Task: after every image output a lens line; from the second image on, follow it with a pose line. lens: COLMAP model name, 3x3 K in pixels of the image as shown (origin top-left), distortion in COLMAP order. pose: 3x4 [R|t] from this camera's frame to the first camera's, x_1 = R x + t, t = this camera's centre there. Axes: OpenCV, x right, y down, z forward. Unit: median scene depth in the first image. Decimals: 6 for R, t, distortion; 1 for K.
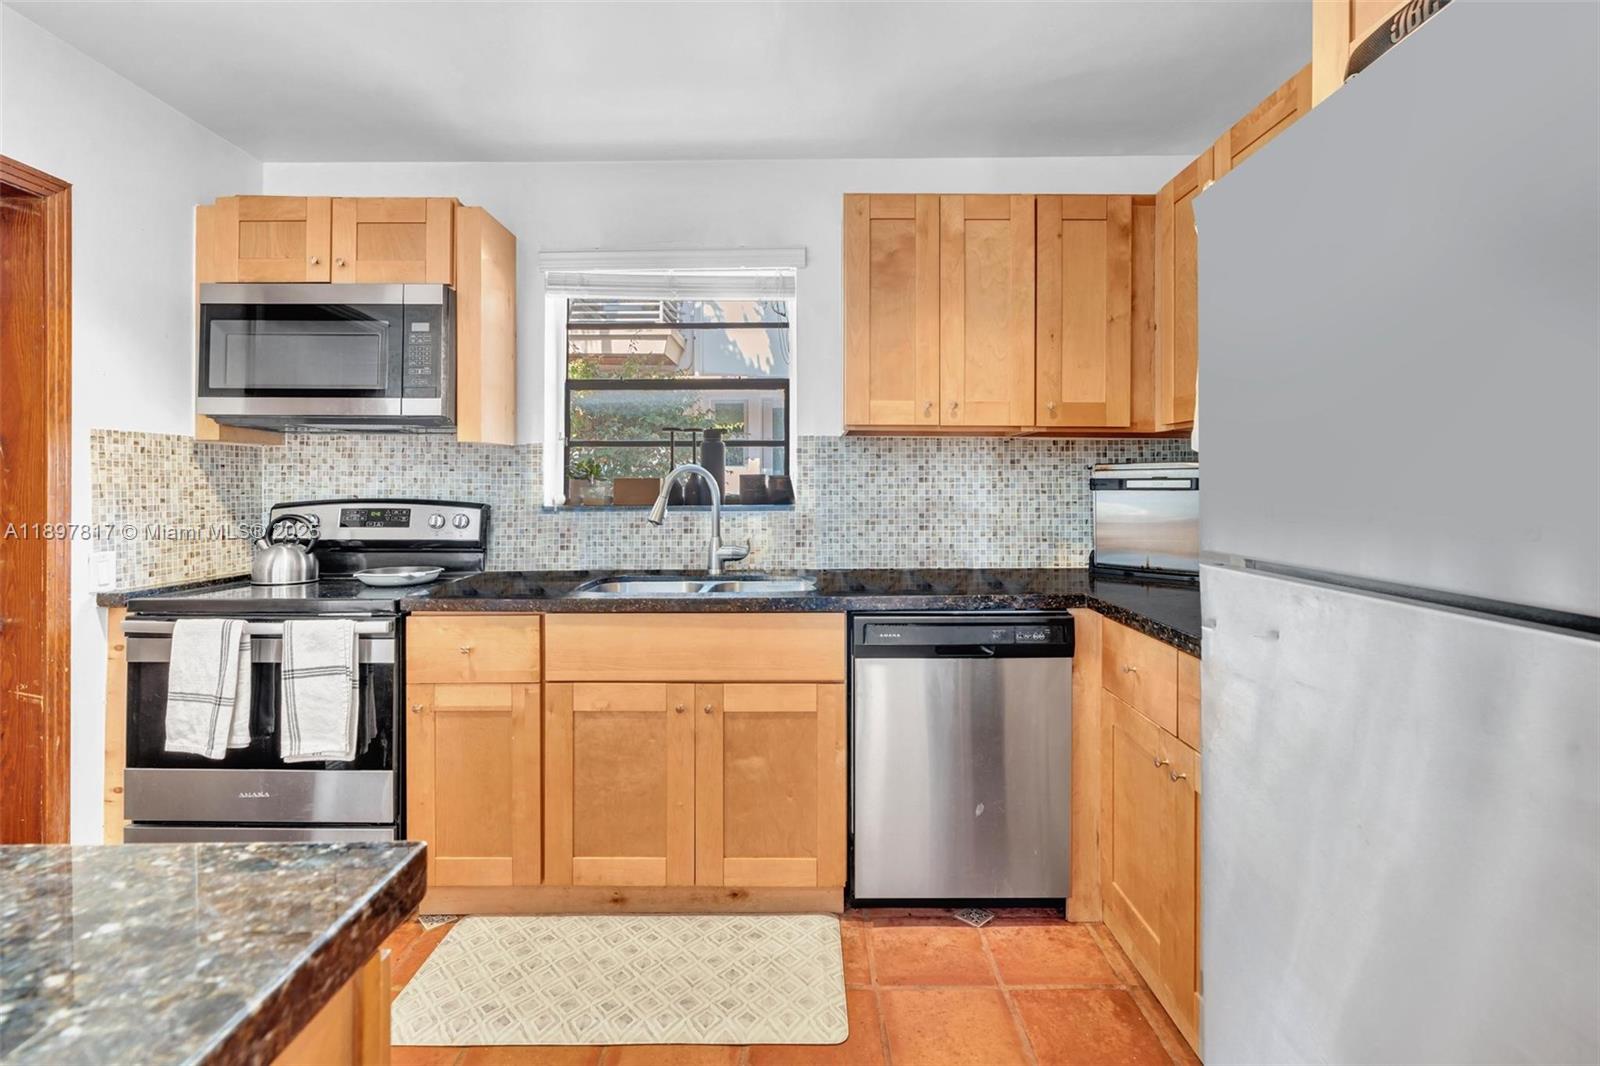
lens RADIAL K [[728.4, 0, 791.9], [0, 728.4, 483.4], [0, 0, 1]] dist [-0.008242, 0.004178]
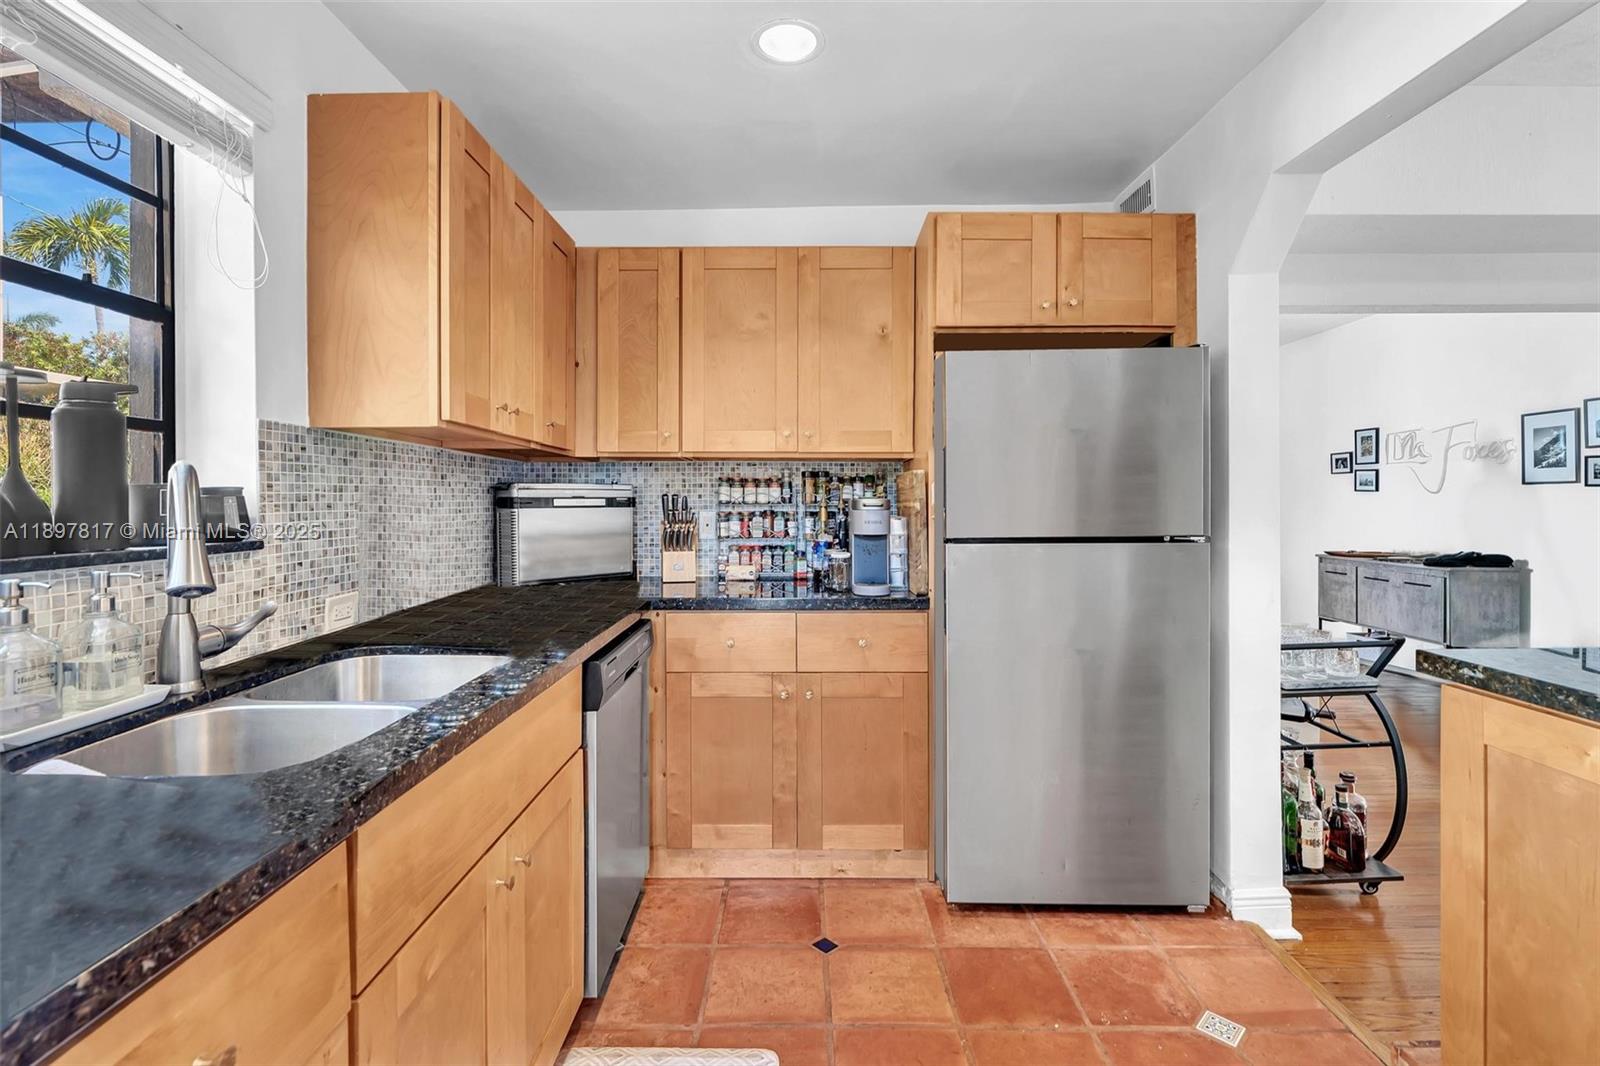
lens RADIAL K [[728.4, 0, 795.4], [0, 728.4, 503.6], [0, 0, 1]] dist [-0.008242, 0.004178]
pose [[0.005600, -0.002232, 0.999982, -0.658834], [0.000823, 0.999997, 0.002227, 0.000332], [-0.999984, 0.000811, 0.005602, 0.677981]]
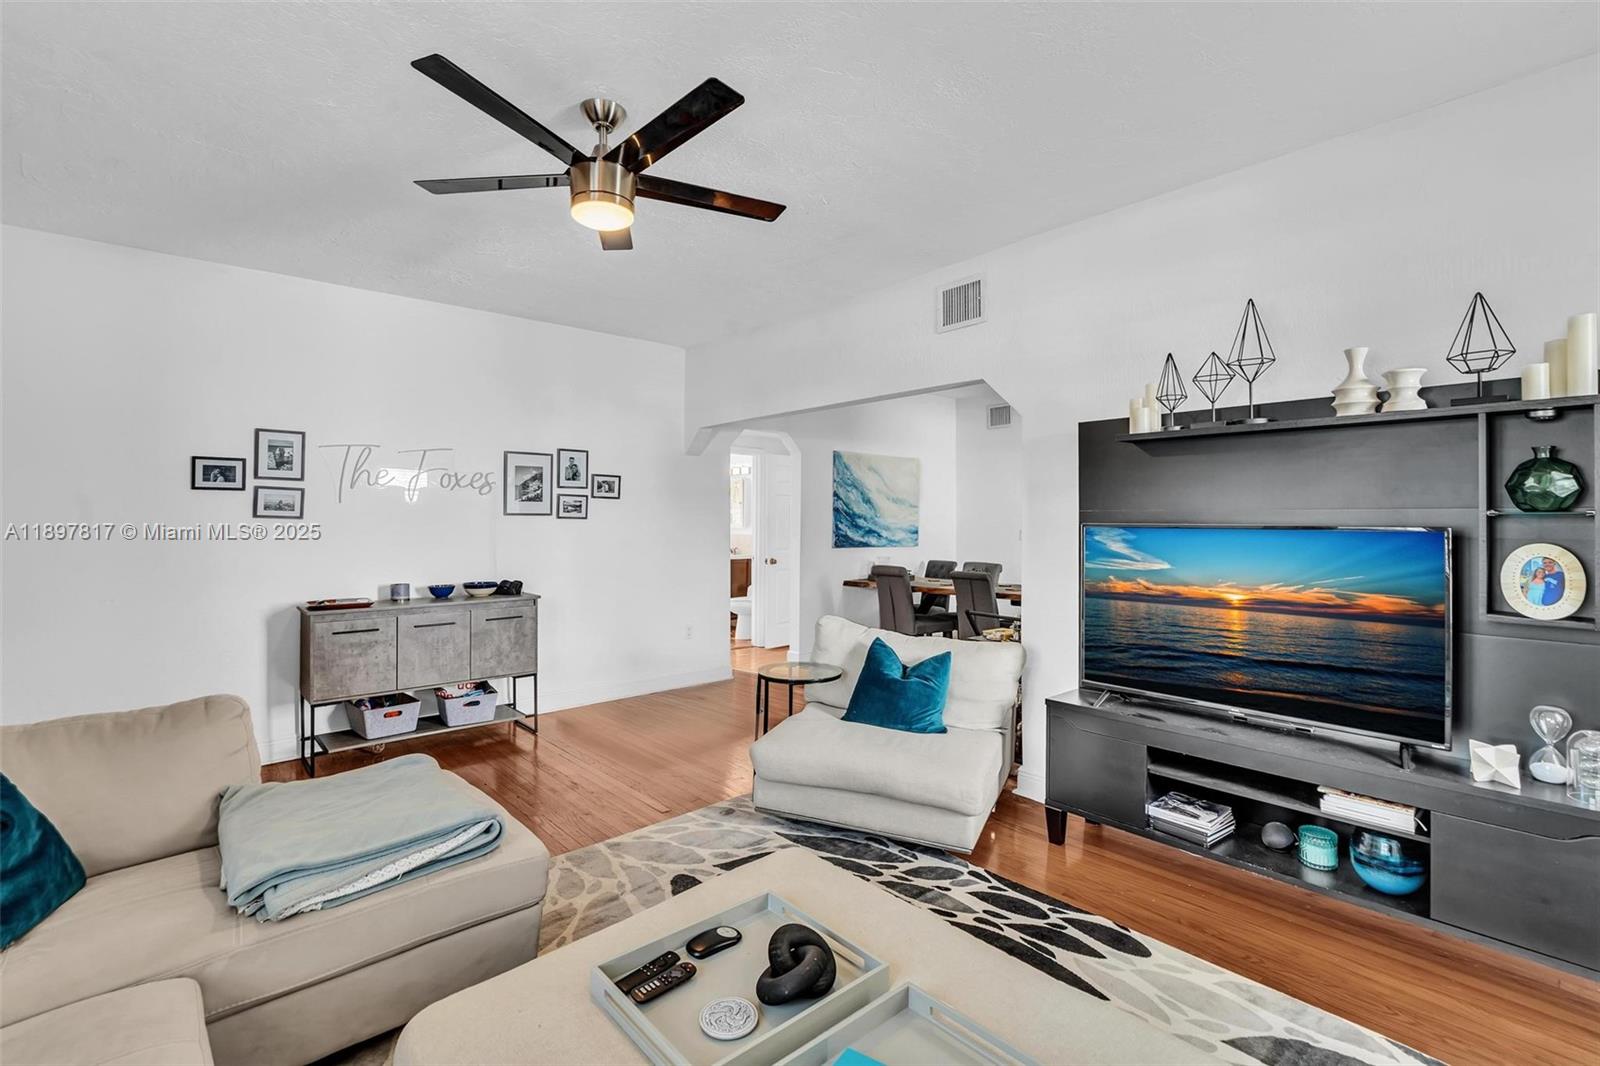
lens RADIAL K [[728.4, 0, 793.3], [0, 728.4, 517.7], [0, 0, 1]] dist [-0.008242, 0.004178]
pose [[-0.737602, -0.004023, -0.675224, 2.175618], [-0.000056, 0.999983, -0.005897, -0.025474], [0.675236, -0.004311, -0.737590, 0.892073]]
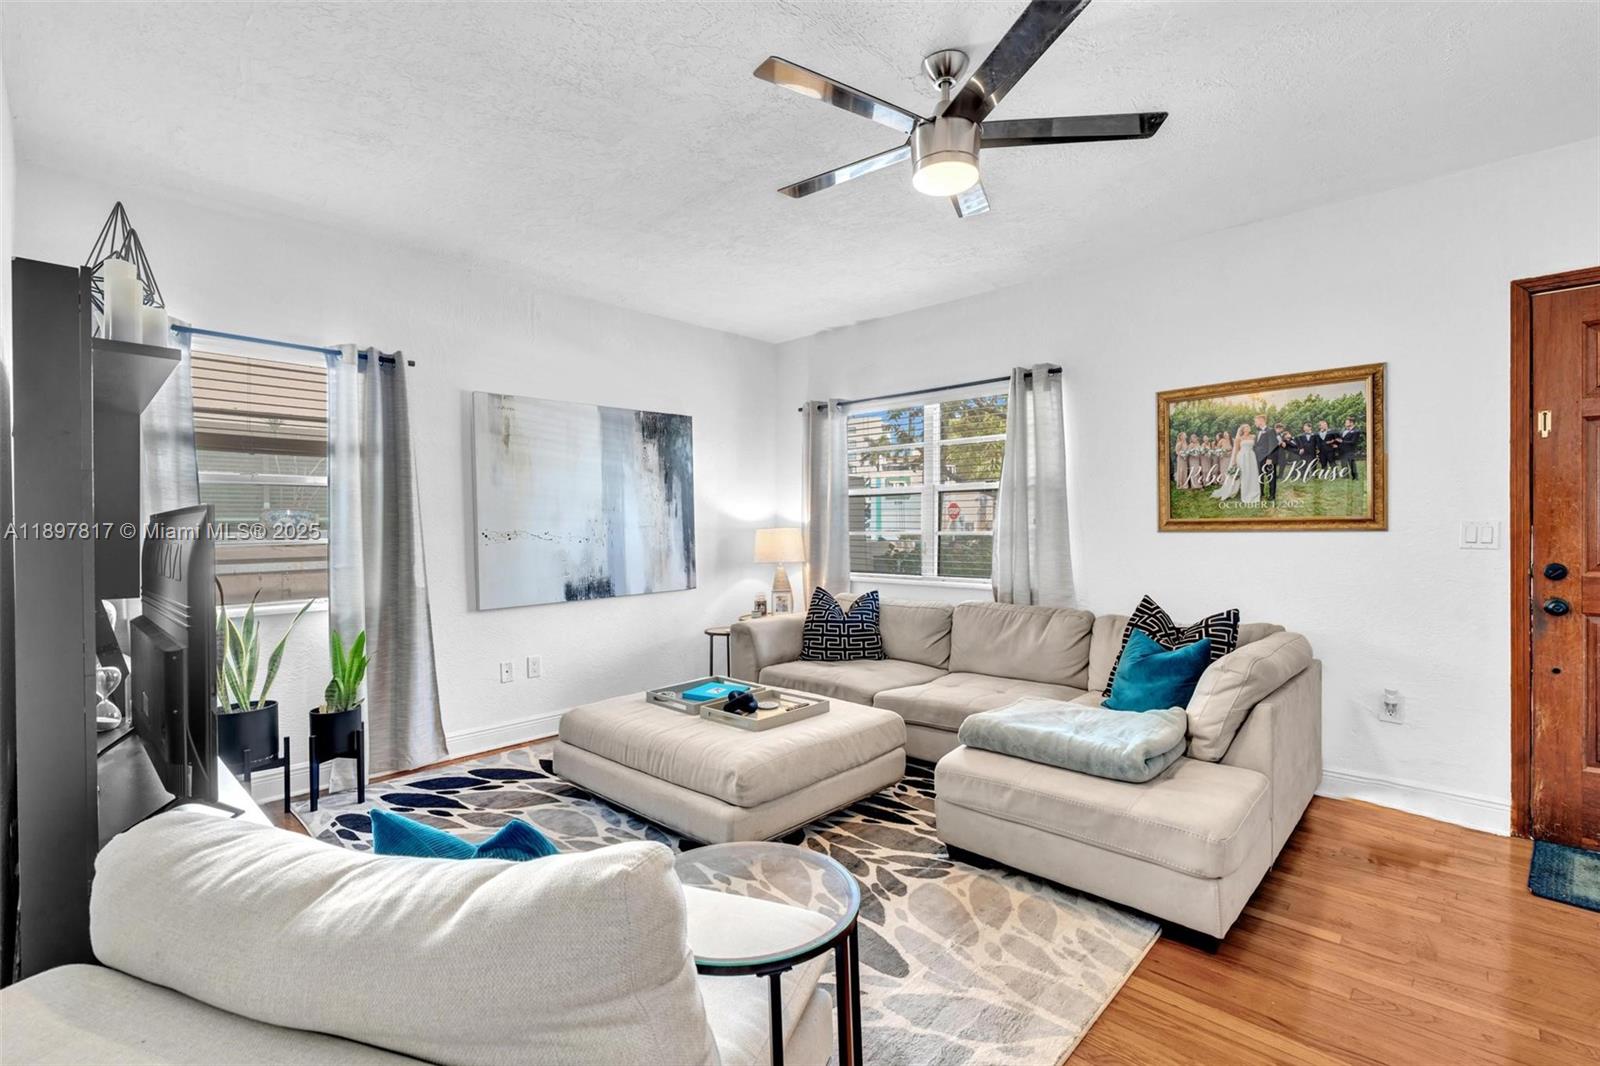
lens RADIAL K [[728.4, 0, 792.7], [0, 728.4, 529.6], [0, 0, 1]] dist [-0.008242, 0.004178]
pose [[0.670323, -0.009956, 0.742002, 0.739418], [0.005592, 0.999949, 0.008365, 0.002037], [-0.742048, -0.001458, 0.670345, -0.631882]]
